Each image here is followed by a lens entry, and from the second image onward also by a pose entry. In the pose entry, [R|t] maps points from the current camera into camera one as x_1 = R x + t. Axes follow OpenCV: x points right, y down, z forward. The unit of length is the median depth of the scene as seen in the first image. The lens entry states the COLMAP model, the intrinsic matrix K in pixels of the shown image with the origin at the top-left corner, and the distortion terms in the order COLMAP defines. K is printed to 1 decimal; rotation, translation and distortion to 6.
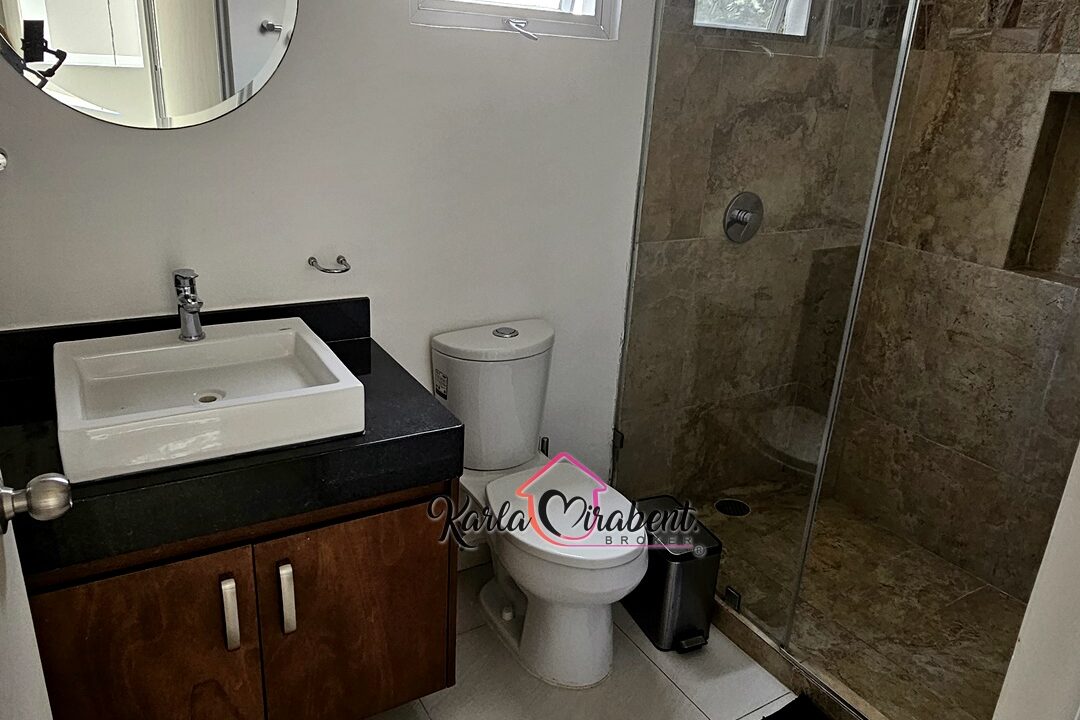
lens RADIAL K [[789.3, 0, 540.9], [0, 789.3, 360.3], [0, 0, 1]] dist [-0.001114, 0.009827]
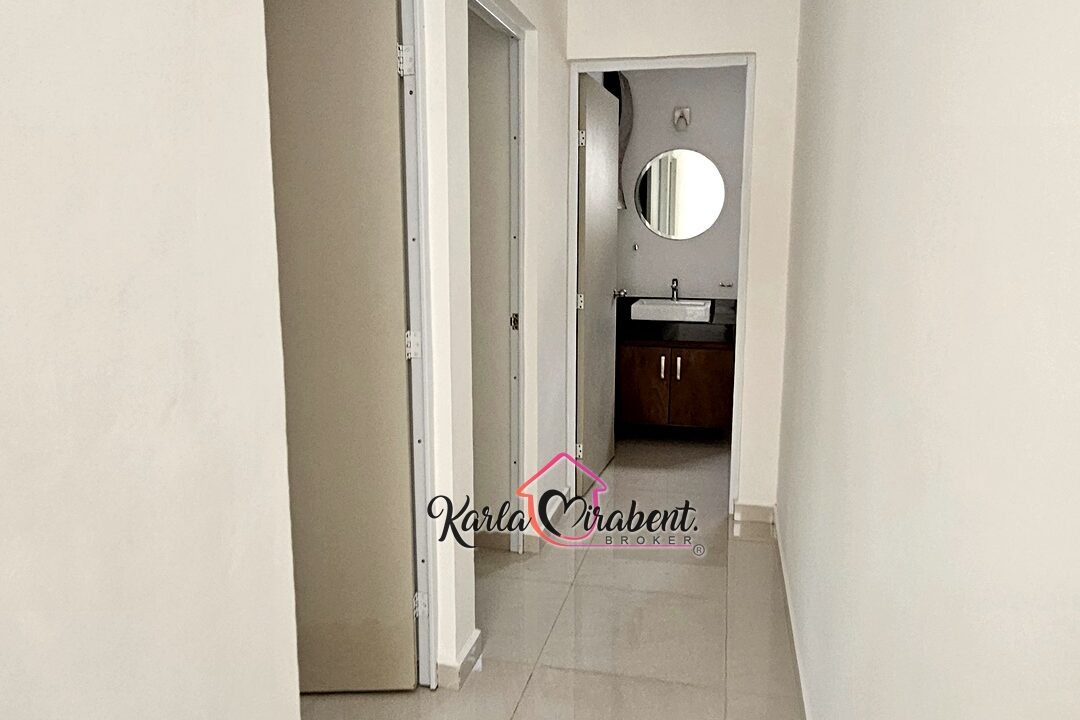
lens RADIAL K [[789.3, 0, 539.8], [0, 789.3, 360.0], [0, 0, 1]] dist [-0.001114, 0.009827]
pose [[0.722009, 0.070968, -0.688234, 1.593898], [-0.206770, 0.971399, -0.116751, 0.796092], [0.660264, 0.226602, 0.716033, -1.843683]]
